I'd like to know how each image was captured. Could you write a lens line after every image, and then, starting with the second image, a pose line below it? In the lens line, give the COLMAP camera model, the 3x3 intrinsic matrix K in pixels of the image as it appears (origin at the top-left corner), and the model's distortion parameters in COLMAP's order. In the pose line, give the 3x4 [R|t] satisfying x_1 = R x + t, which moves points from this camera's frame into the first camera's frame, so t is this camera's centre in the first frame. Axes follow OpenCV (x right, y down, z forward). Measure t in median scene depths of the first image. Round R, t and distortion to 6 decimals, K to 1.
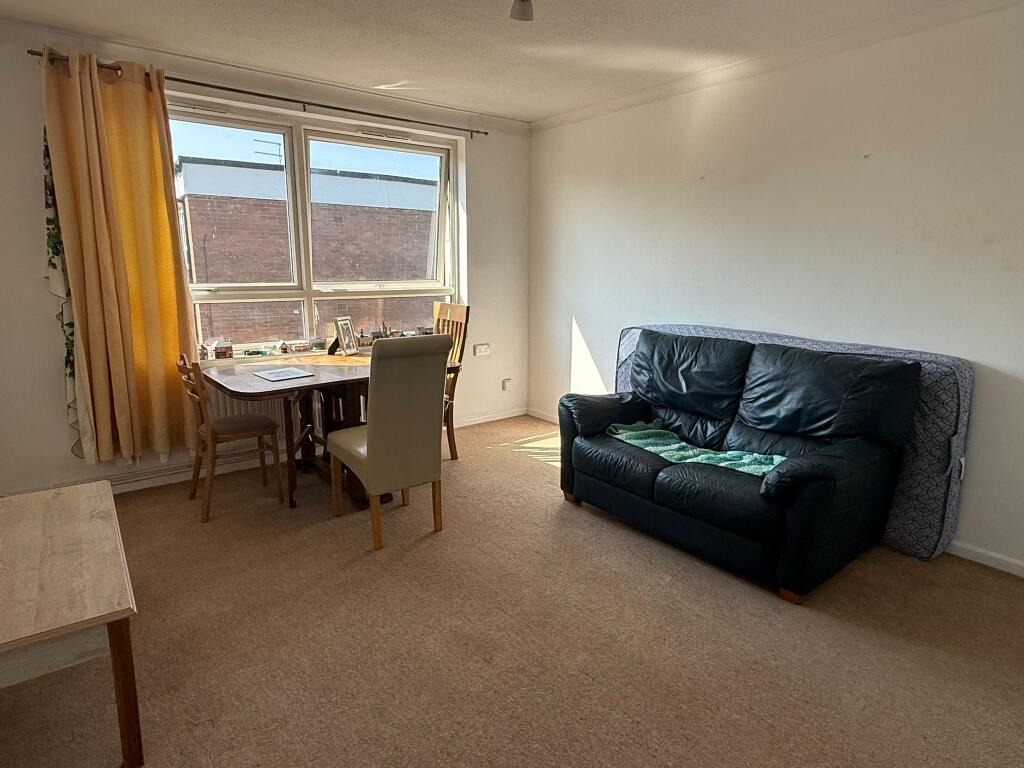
lens RADIAL K [[570.1, 0, 512.5], [0, 570.1, 380.7], [0, 0, 1]] dist [0.000462, -0.000477]
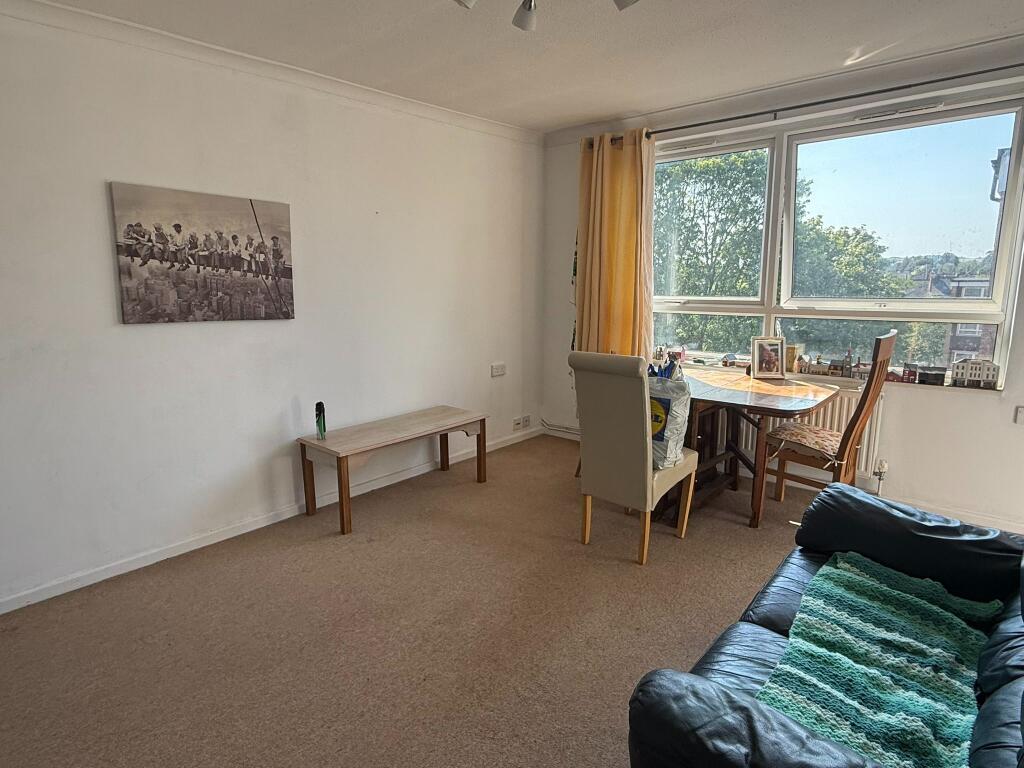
lens RADIAL K [[570.1, 0, 512.7], [0, 570.1, 380.0], [0, 0, 1]] dist [0.000462, -0.000477]
pose [[0.205289, 0.165893, -0.964539, 0.529934], [-0.183315, 0.974605, 0.128608, -0.088655], [0.961380, 0.150413, 0.230487, 0.417284]]
